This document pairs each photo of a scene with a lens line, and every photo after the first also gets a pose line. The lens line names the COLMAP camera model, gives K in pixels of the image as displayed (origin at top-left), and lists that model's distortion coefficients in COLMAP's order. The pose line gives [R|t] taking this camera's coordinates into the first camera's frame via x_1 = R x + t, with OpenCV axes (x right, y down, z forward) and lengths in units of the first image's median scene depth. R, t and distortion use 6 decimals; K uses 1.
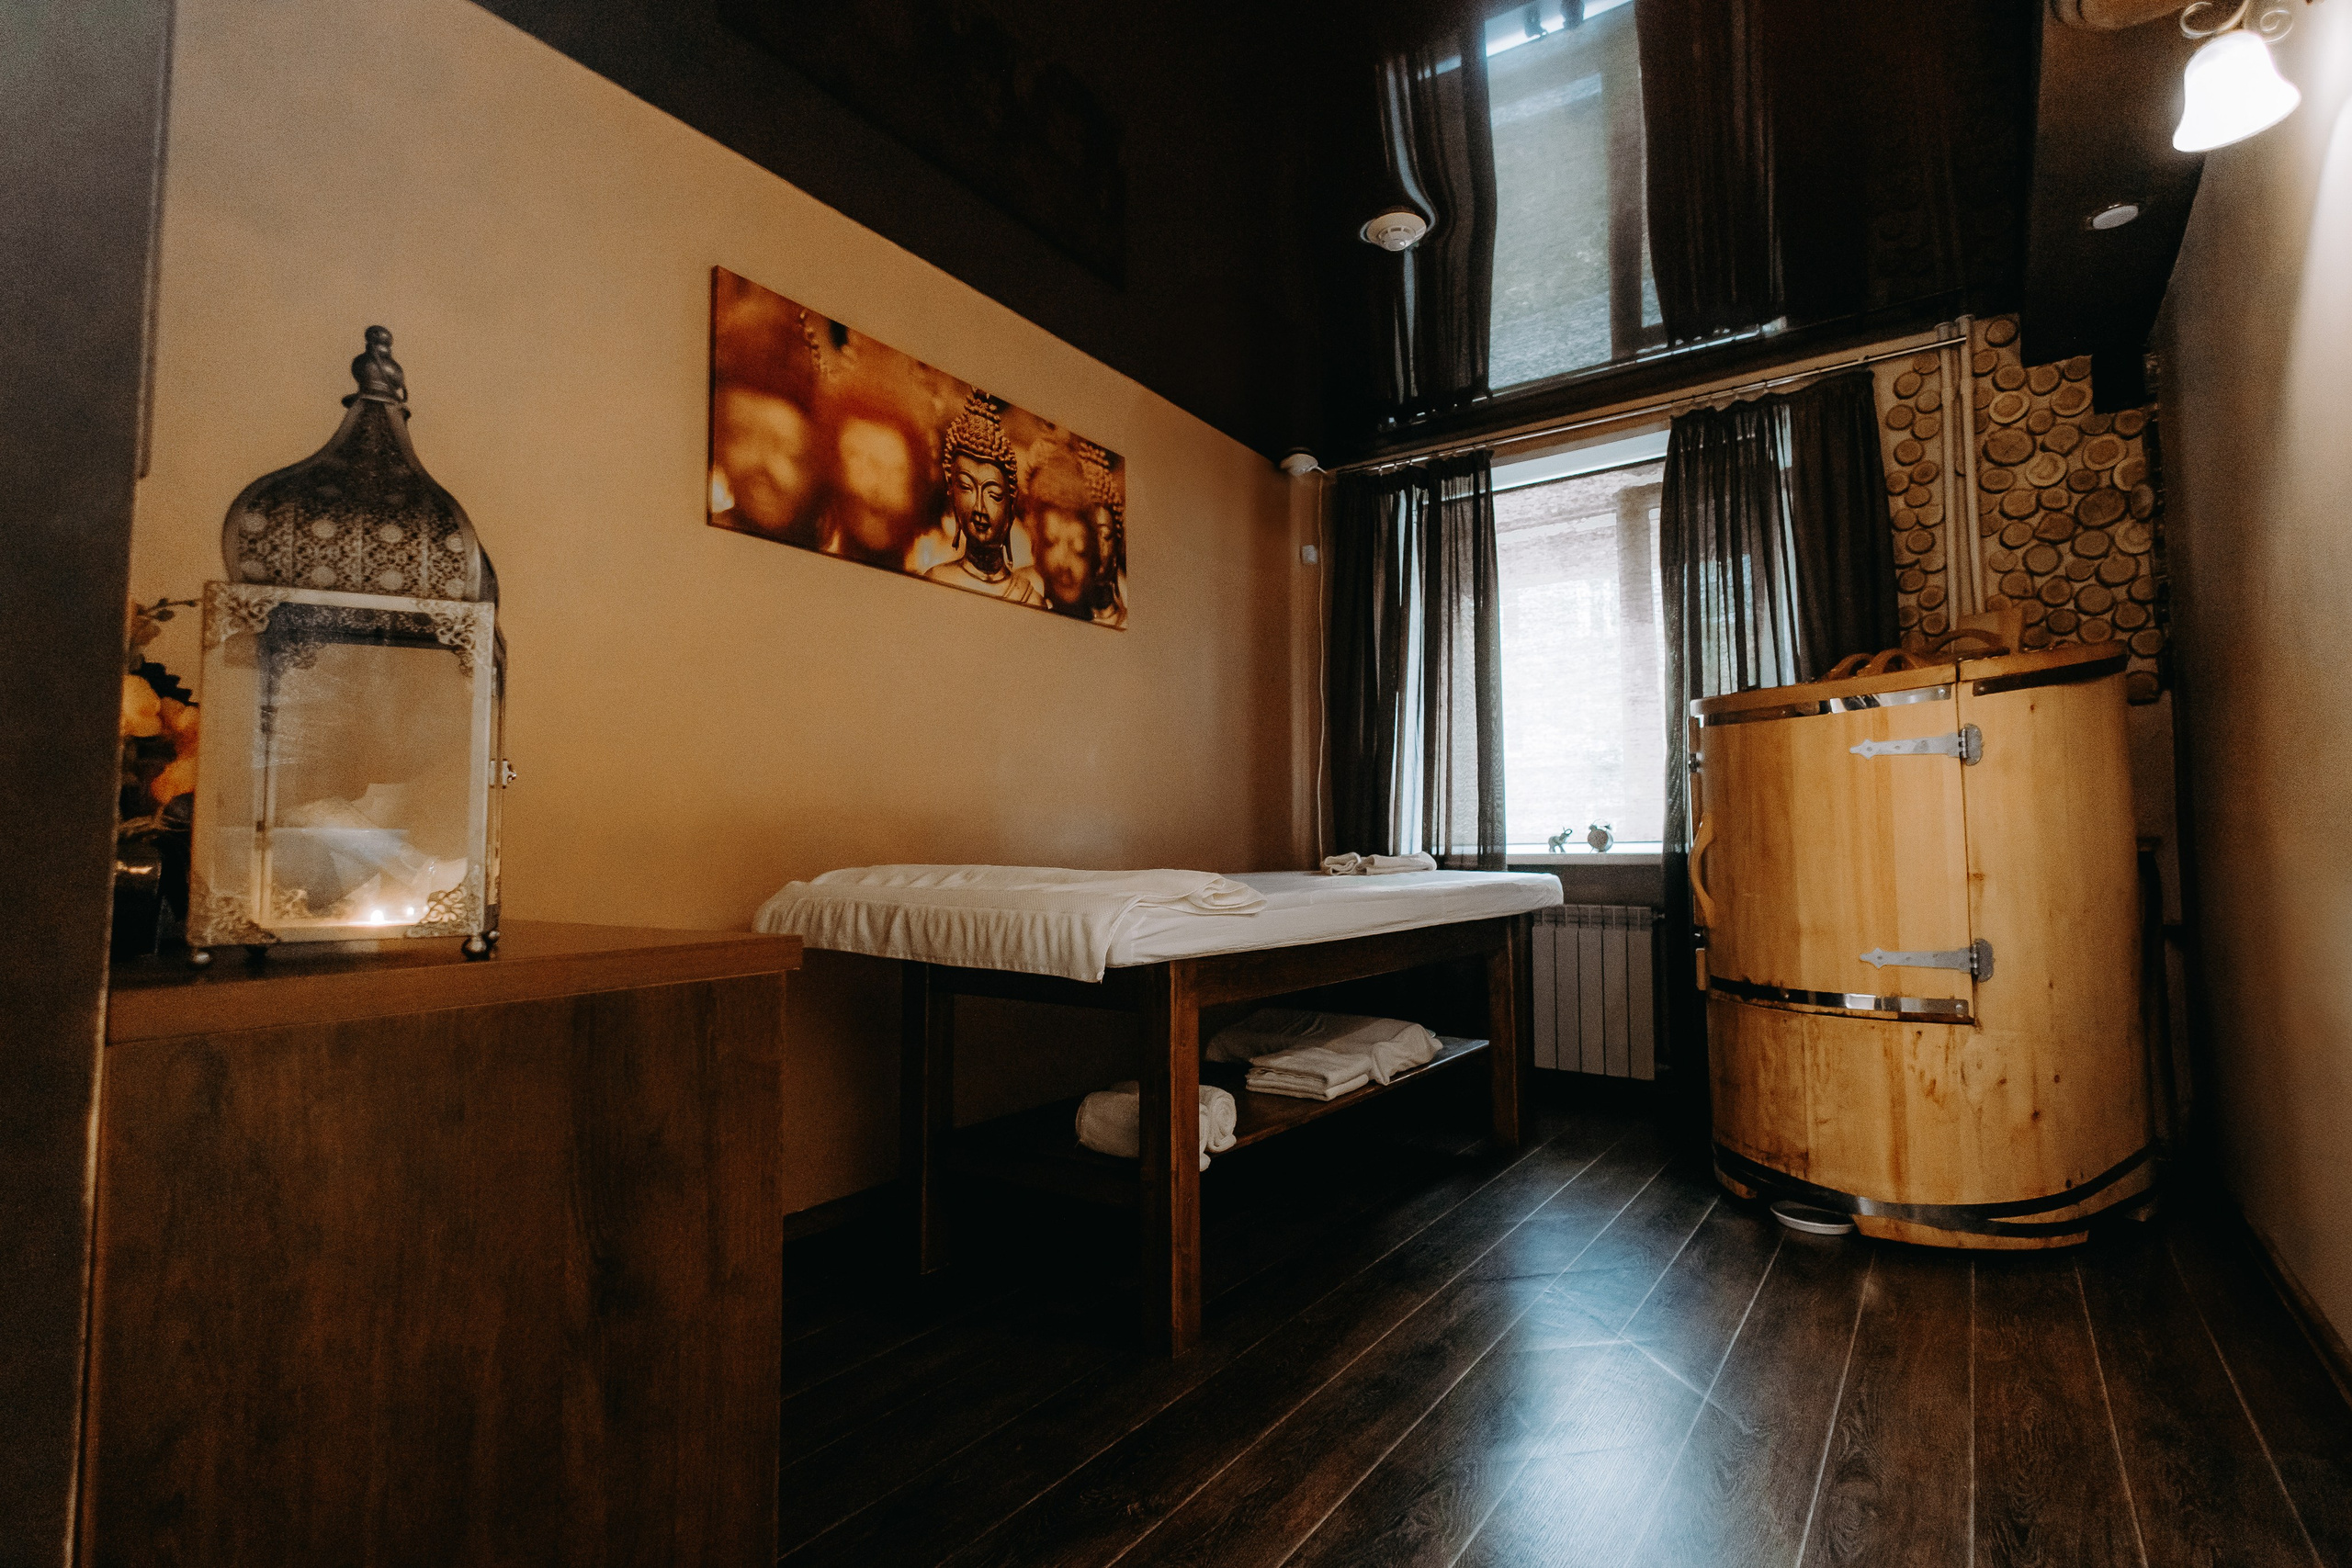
lens RADIAL K [[1117.0, 0, 1176.0], [0, 1117.0, 784.0], [0, 0, 1]] dist [0.009252, -0.000323]
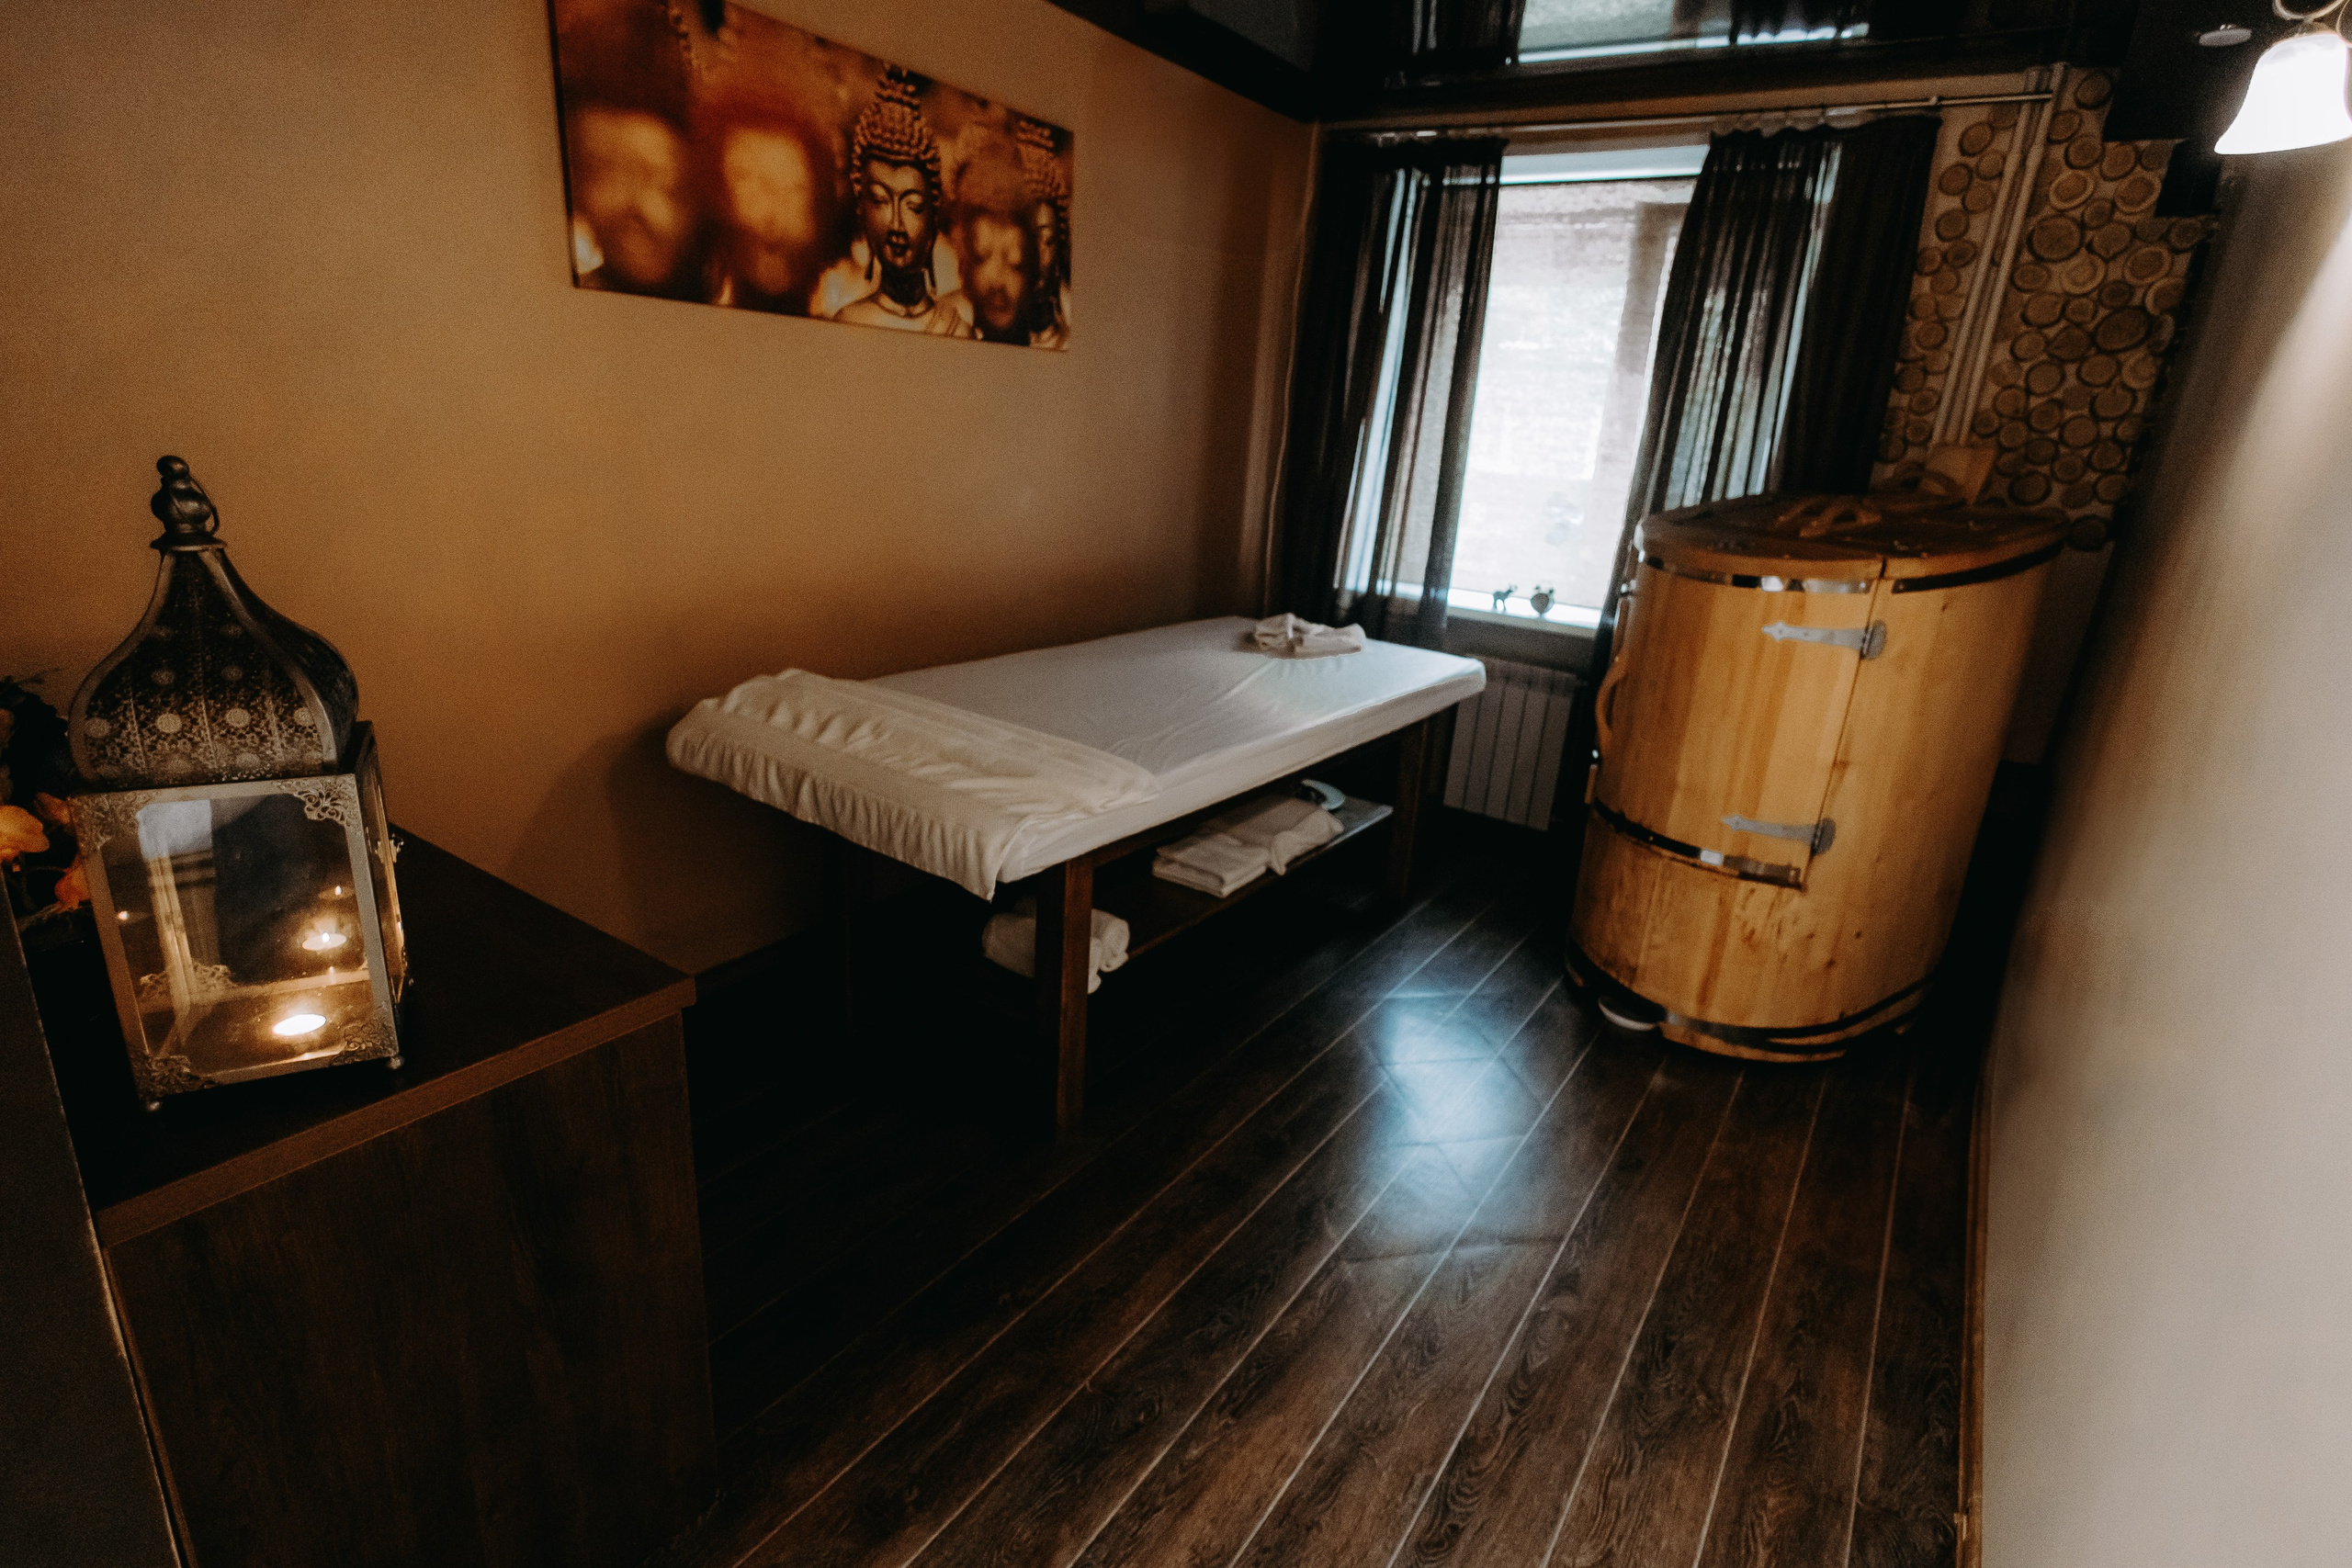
lens RADIAL K [[1181.5, 0, 1212.9], [0, 1181.5, 735.1], [0, 0, 1]] dist [0.007635, -0.001036]
pose [[0.996493, 0.061986, 0.056201, 0.046298], [-0.078446, 0.925777, 0.369843, -0.260261], [-0.029105, -0.372955, 0.927393, -0.010258]]
